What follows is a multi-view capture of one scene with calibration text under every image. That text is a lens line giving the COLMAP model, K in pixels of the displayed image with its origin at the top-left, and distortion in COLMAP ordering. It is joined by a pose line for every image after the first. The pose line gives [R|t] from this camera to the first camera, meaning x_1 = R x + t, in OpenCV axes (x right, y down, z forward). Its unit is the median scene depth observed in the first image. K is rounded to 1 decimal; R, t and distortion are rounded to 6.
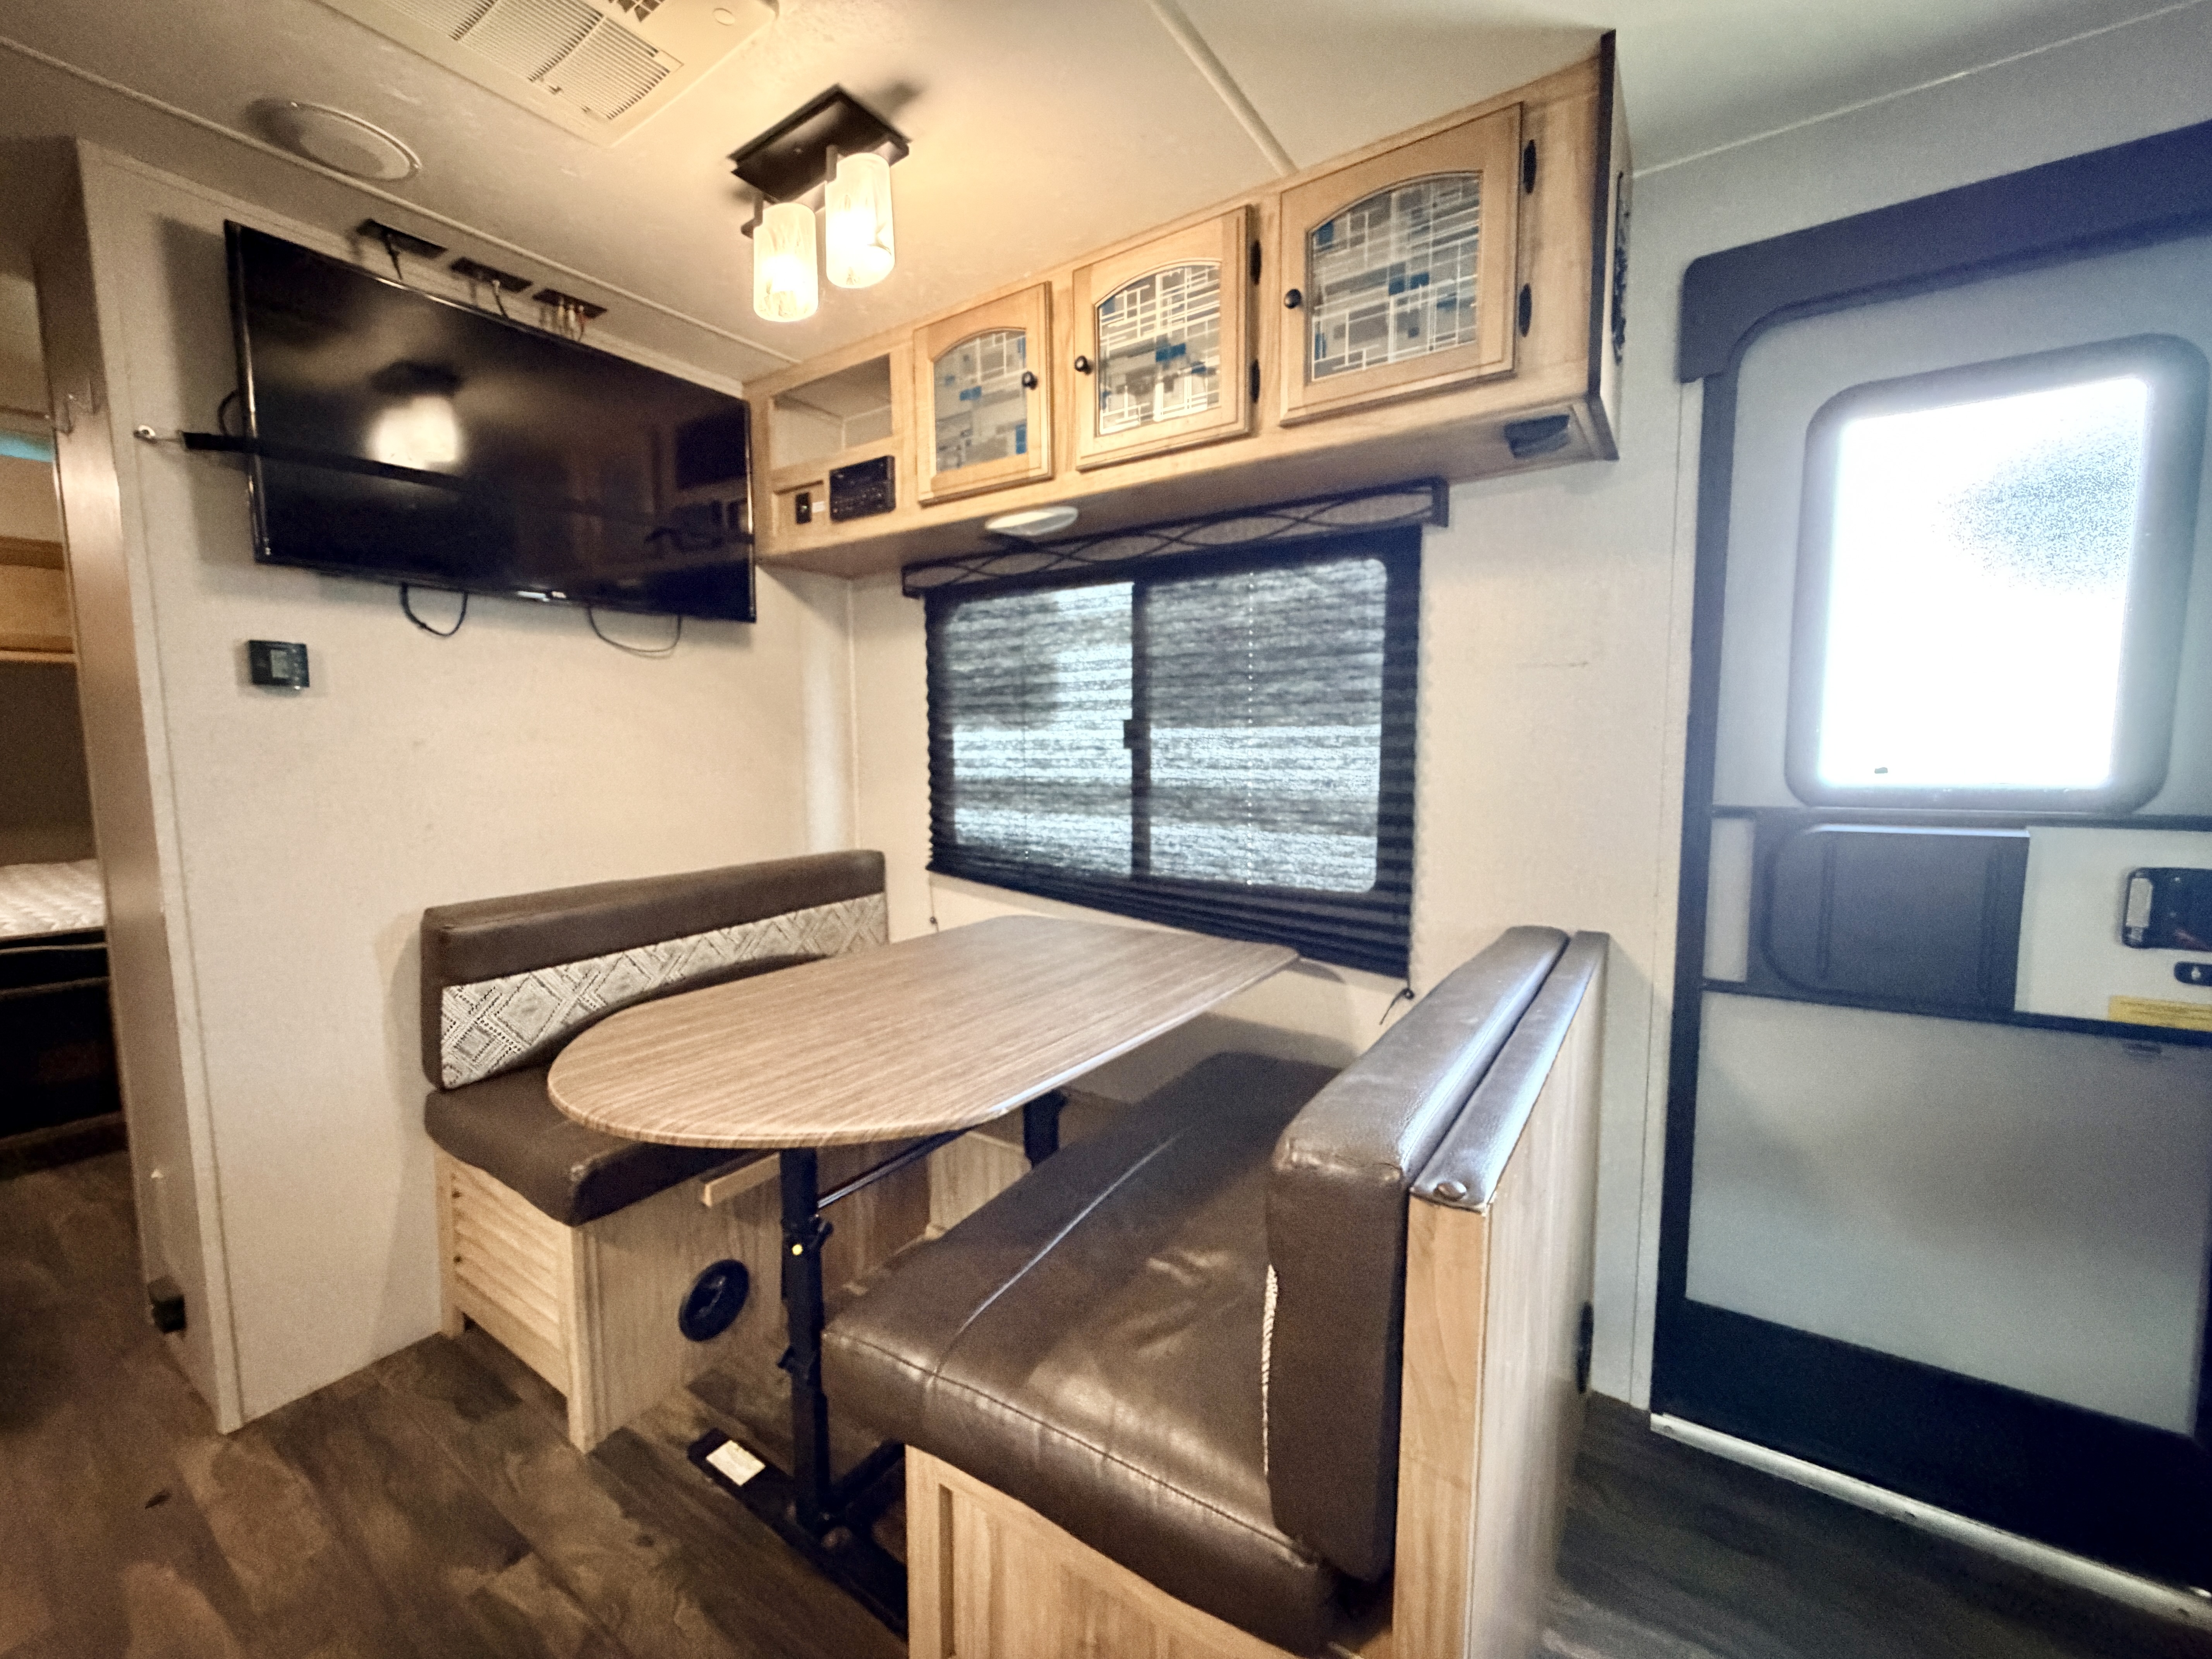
lens RADIAL K [[885.1, 0, 1088.3], [0, 885.1, 838.6], [0, 0, 1]] dist [-0.000244, 0.000199]
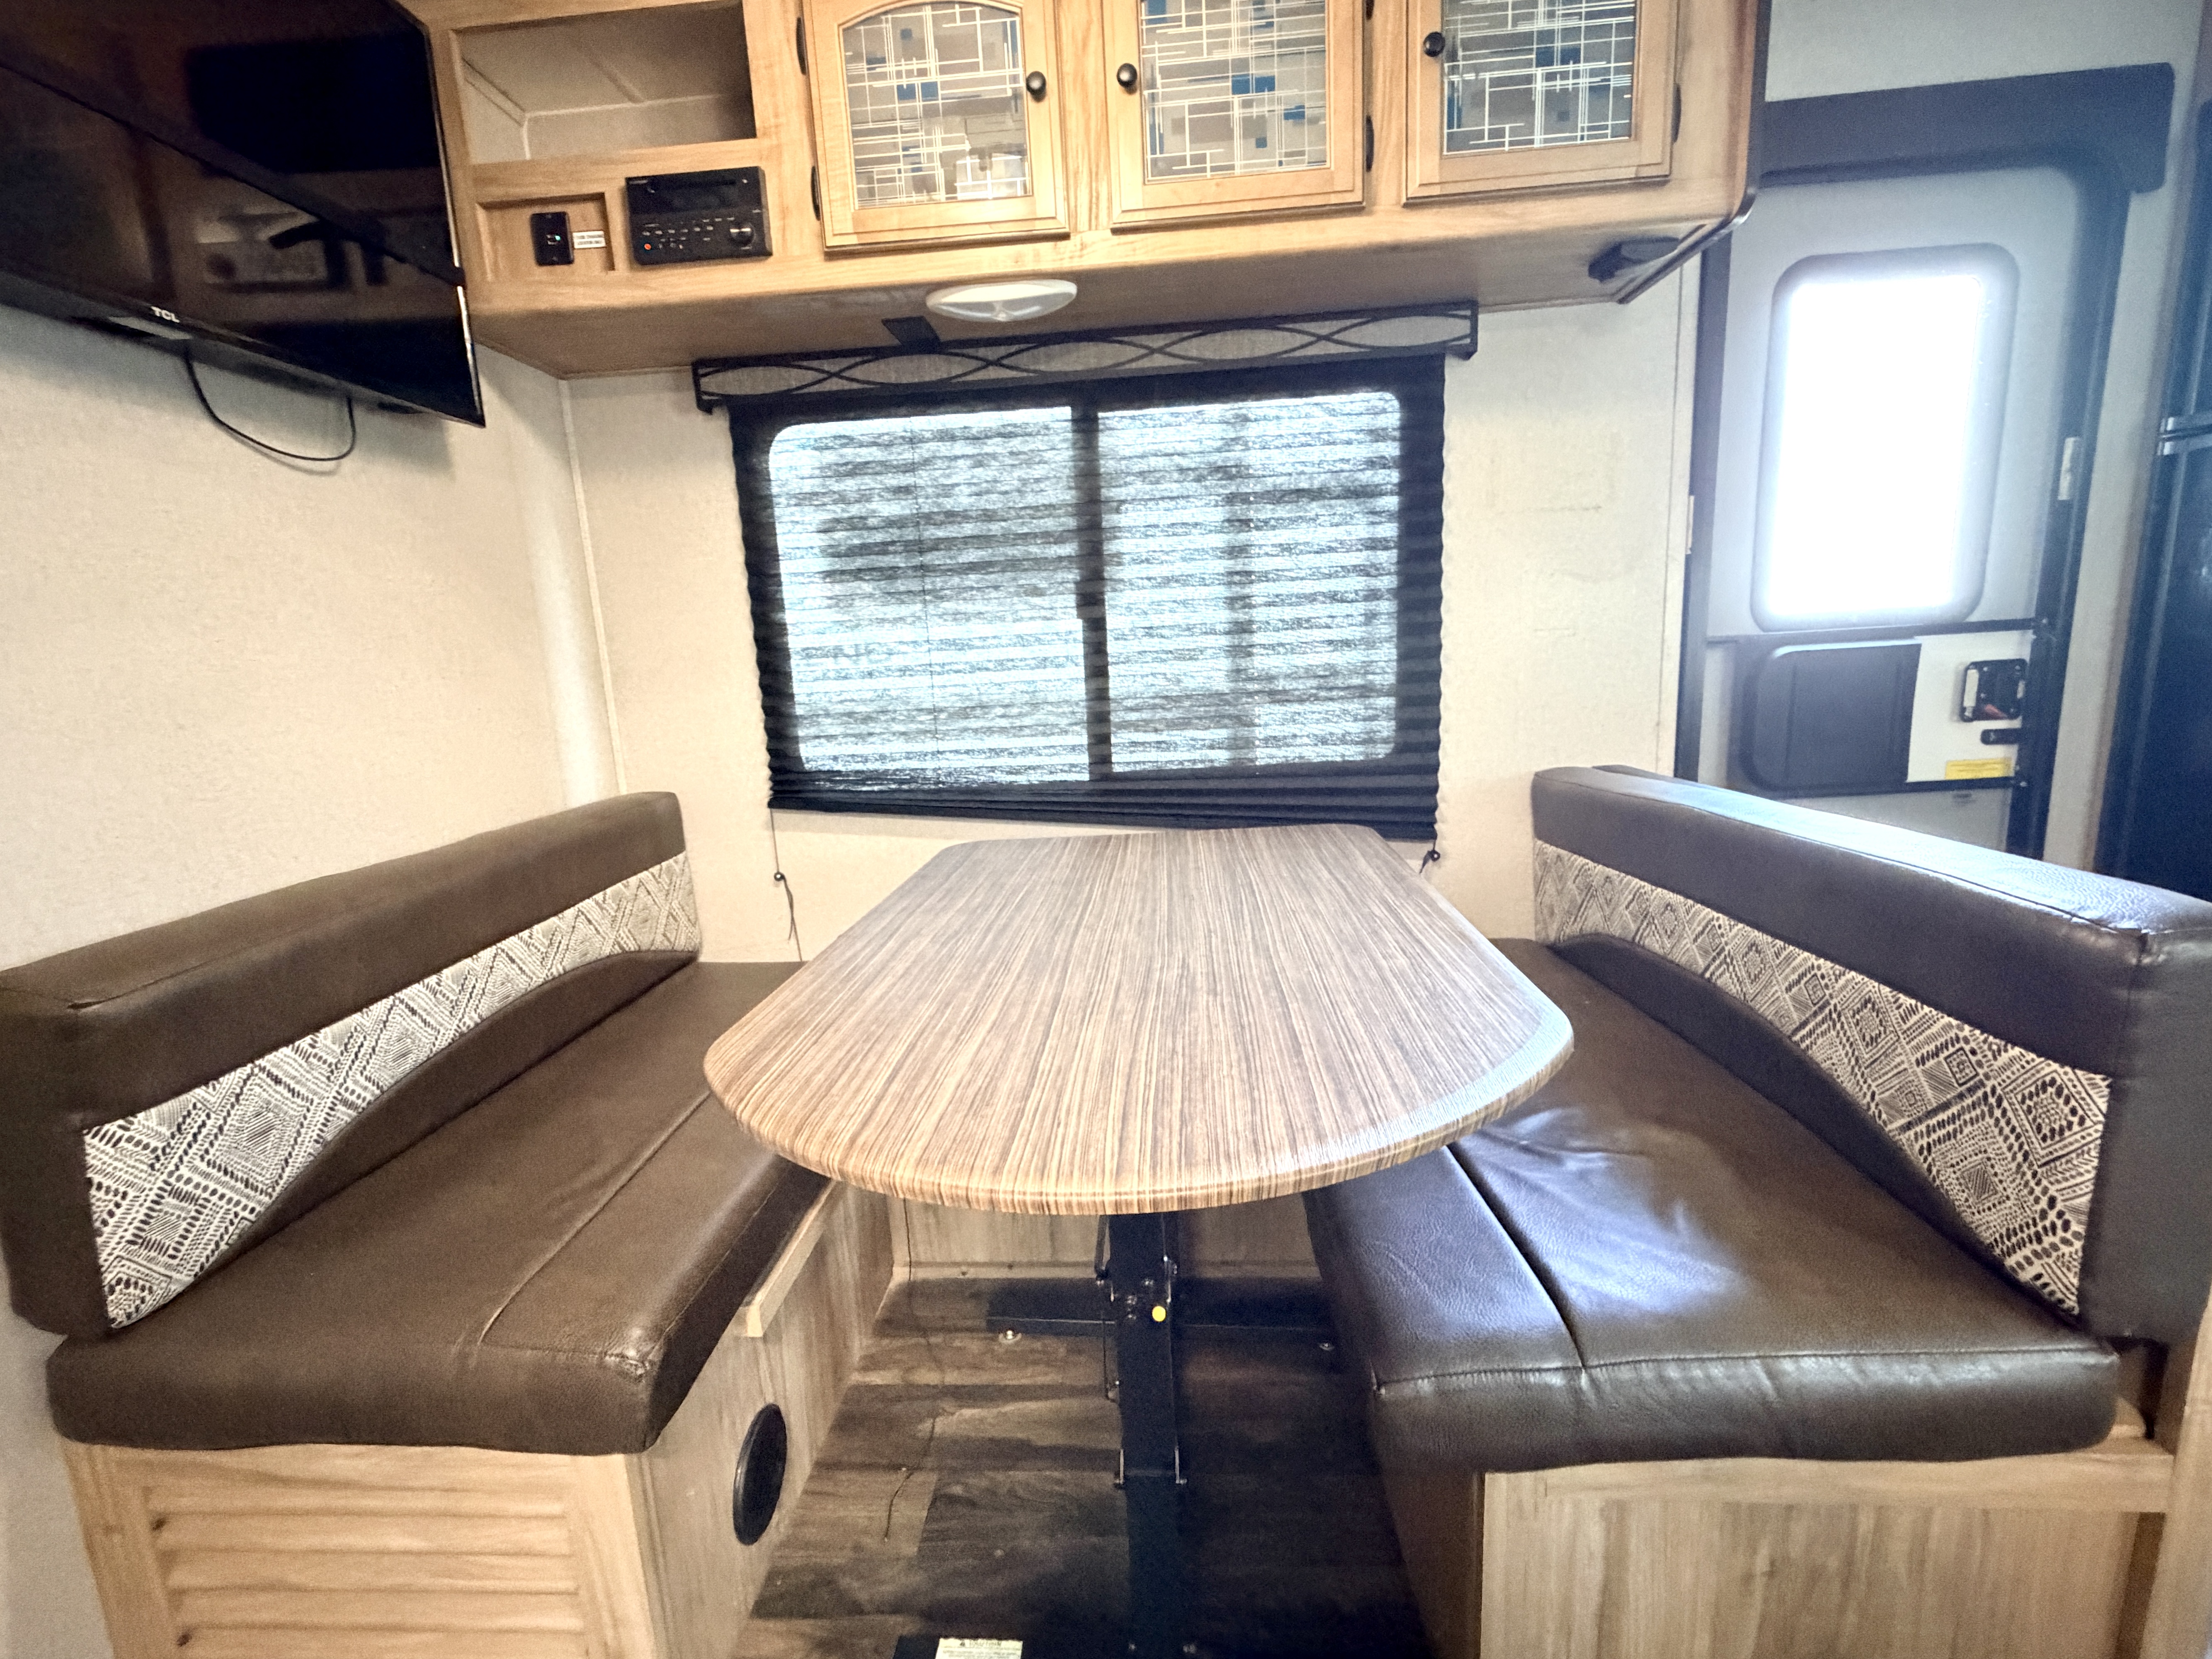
lens RADIAL K [[951.6, 0, 1100.4], [0, 951.6, 839.0], [0, 0, 1]] dist [0.001471, -0.000615]
pose [[0.858266, -0.136814, 0.494632, -0.468479], [0.100384, 0.989947, 0.099635, 0.015104], [-0.503291, -0.035860, 0.863373, 0.272493]]
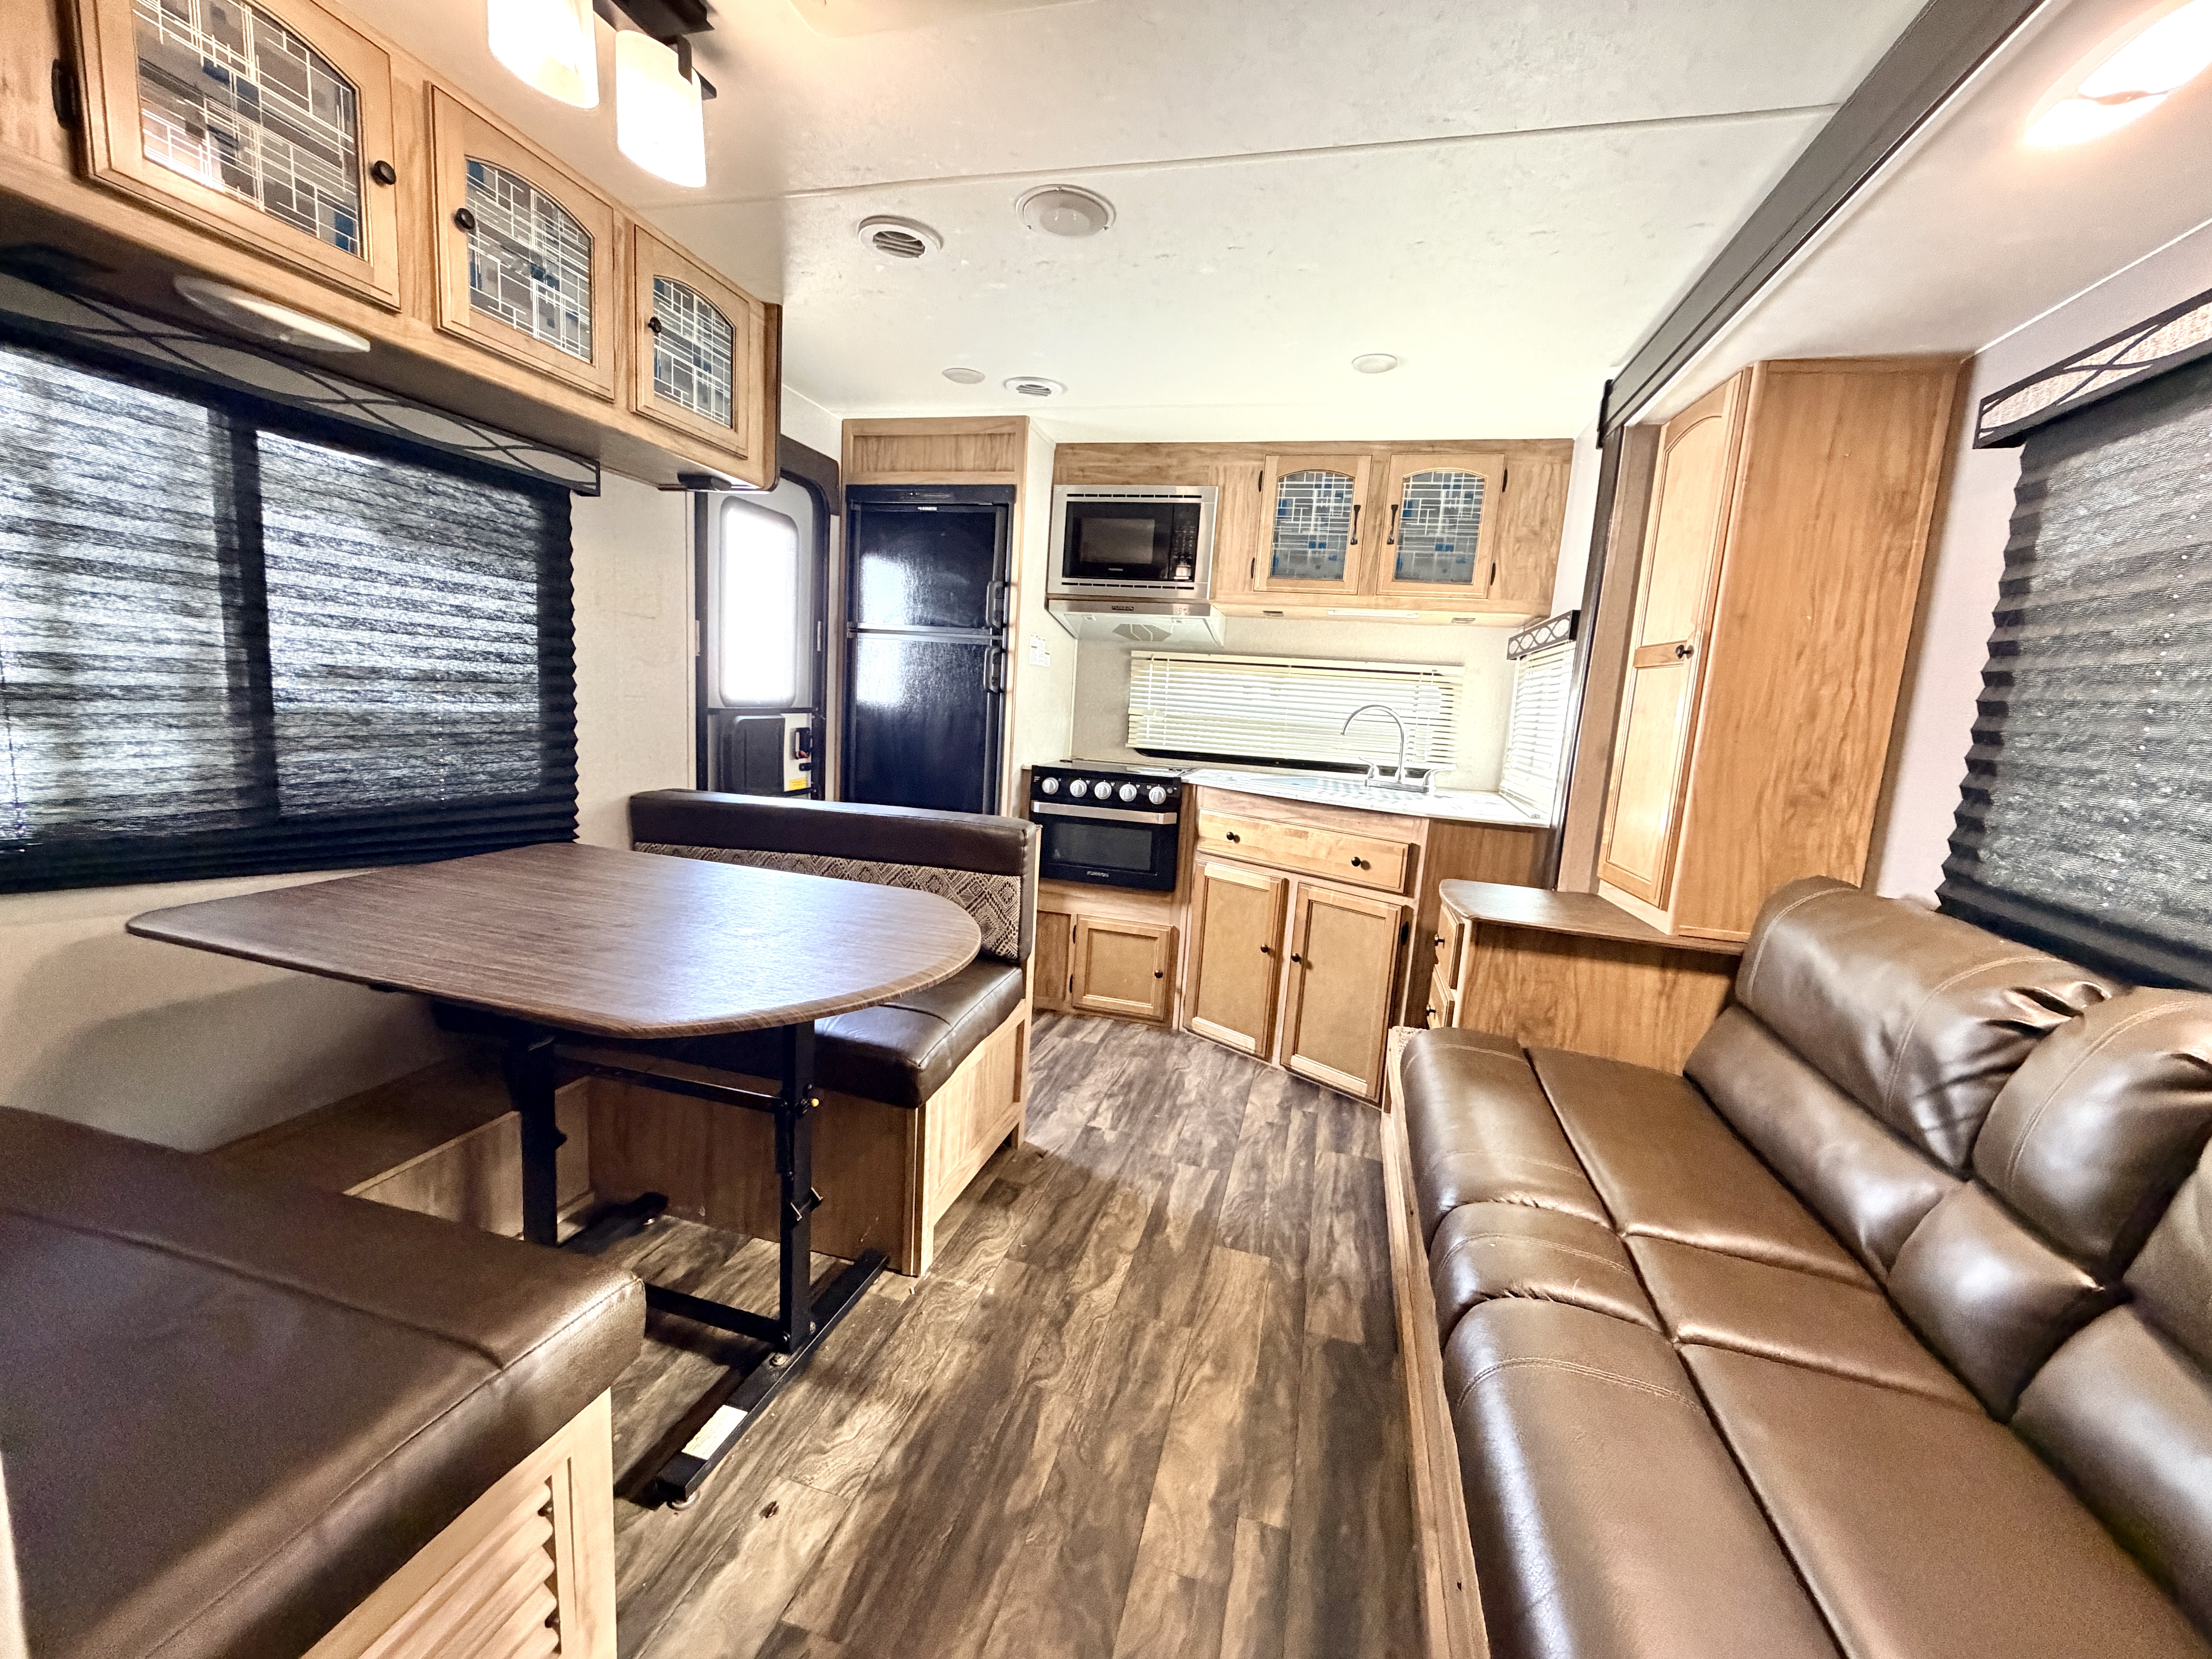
lens RADIAL K [[885.1, 0, 1089.2], [0, 885.1, 828.6], [0, 0, 1]] dist [-0.000244, 0.000199]
pose [[-0.320335, -0.152966, 0.934873, -1.027757], [0.040236, 0.983789, 0.174757, -0.063852], [-0.946449, 0.093596, -0.308987, 0.680833]]
